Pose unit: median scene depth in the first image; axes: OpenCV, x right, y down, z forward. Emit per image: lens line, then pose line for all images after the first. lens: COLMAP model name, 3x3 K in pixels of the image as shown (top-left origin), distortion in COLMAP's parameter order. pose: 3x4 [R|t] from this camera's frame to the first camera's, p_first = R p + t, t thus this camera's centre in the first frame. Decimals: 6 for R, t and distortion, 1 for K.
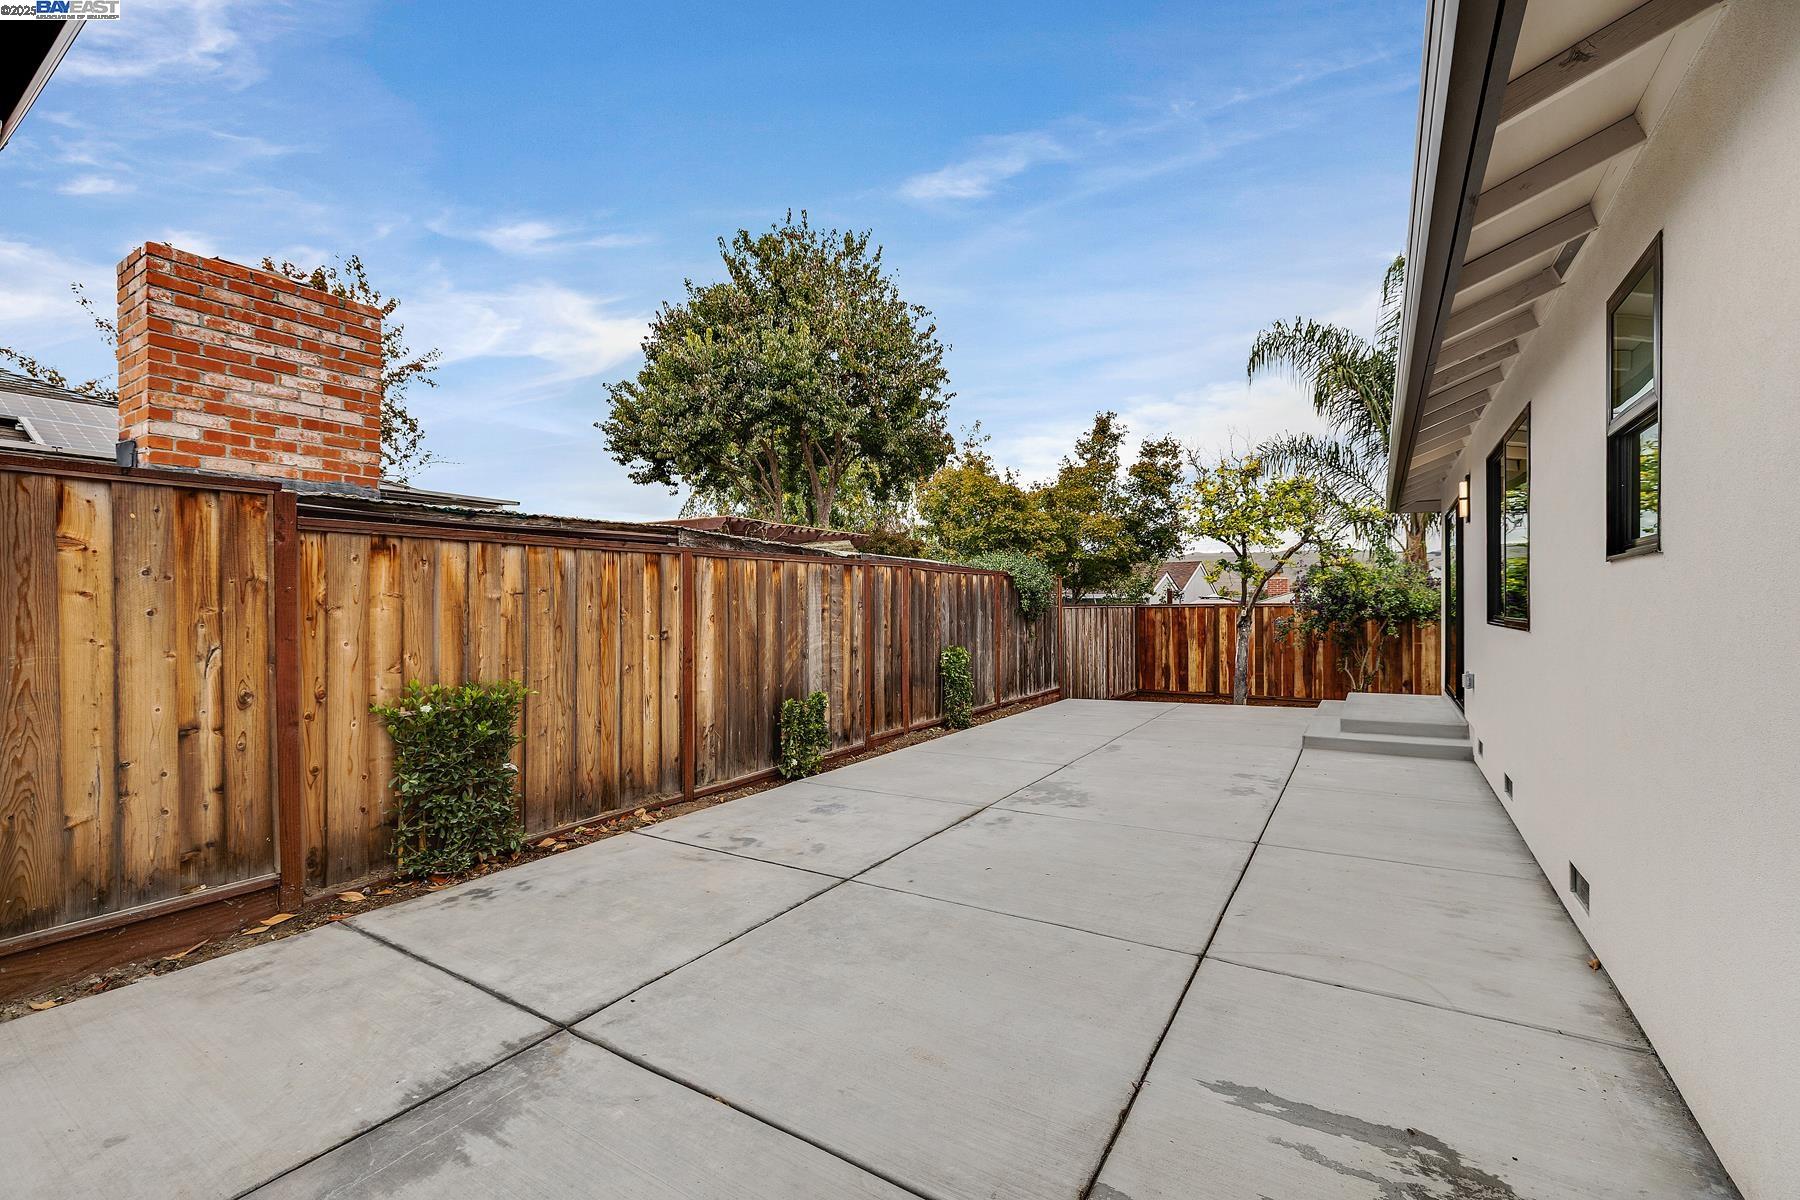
lens RADIAL K [[757.6, 0, 900.0], [0, 757.6, 600.0], [0, 0, 1]] dist [0.000296, -0.000822]
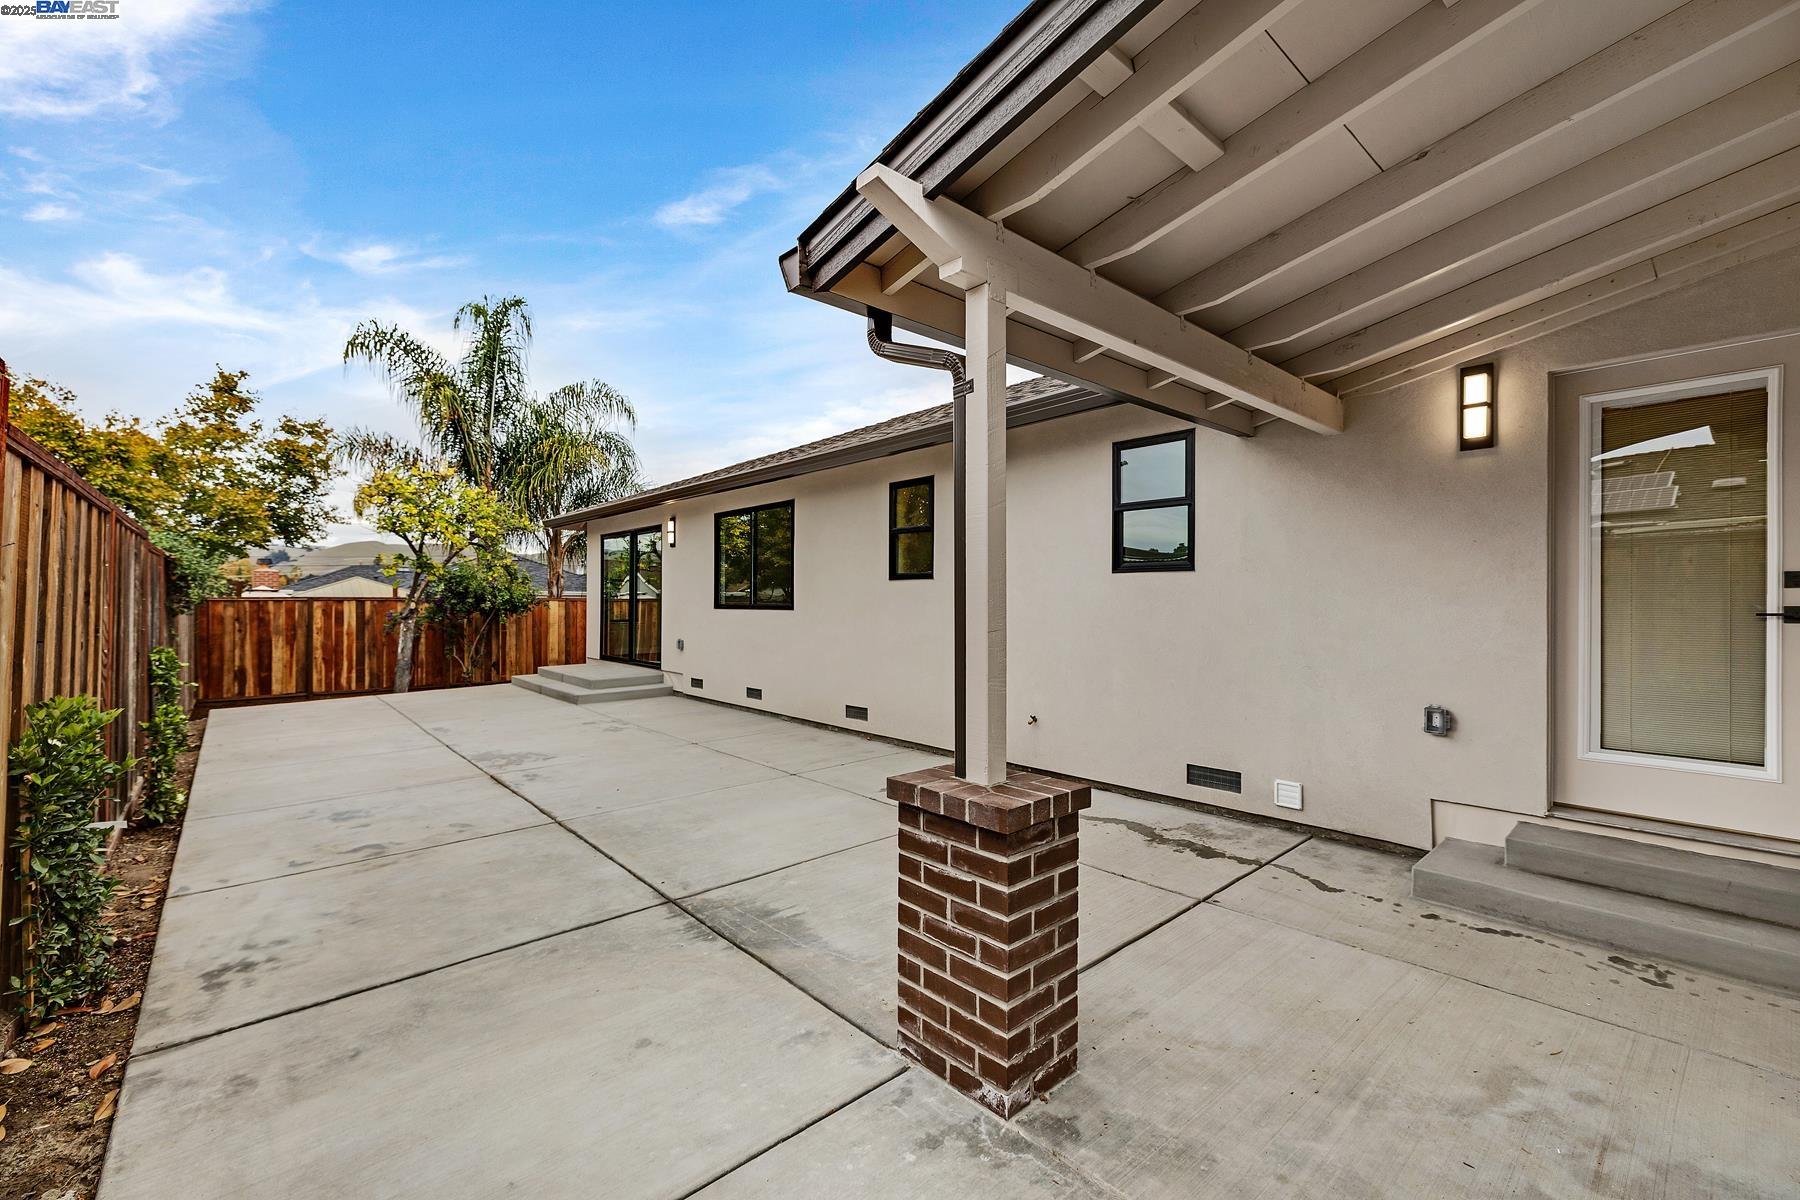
lens RADIAL K [[757.6, 0, 900.0], [0, 757.6, 600.0], [0, 0, 1]] dist [0.000296, -0.000822]
pose [[0.271919, 0.005269, 0.962306, -0.943771], [-0.008652, 0.999958, -0.003030, 0.017098], [-0.962281, -0.007502, 0.271953, 0.142983]]
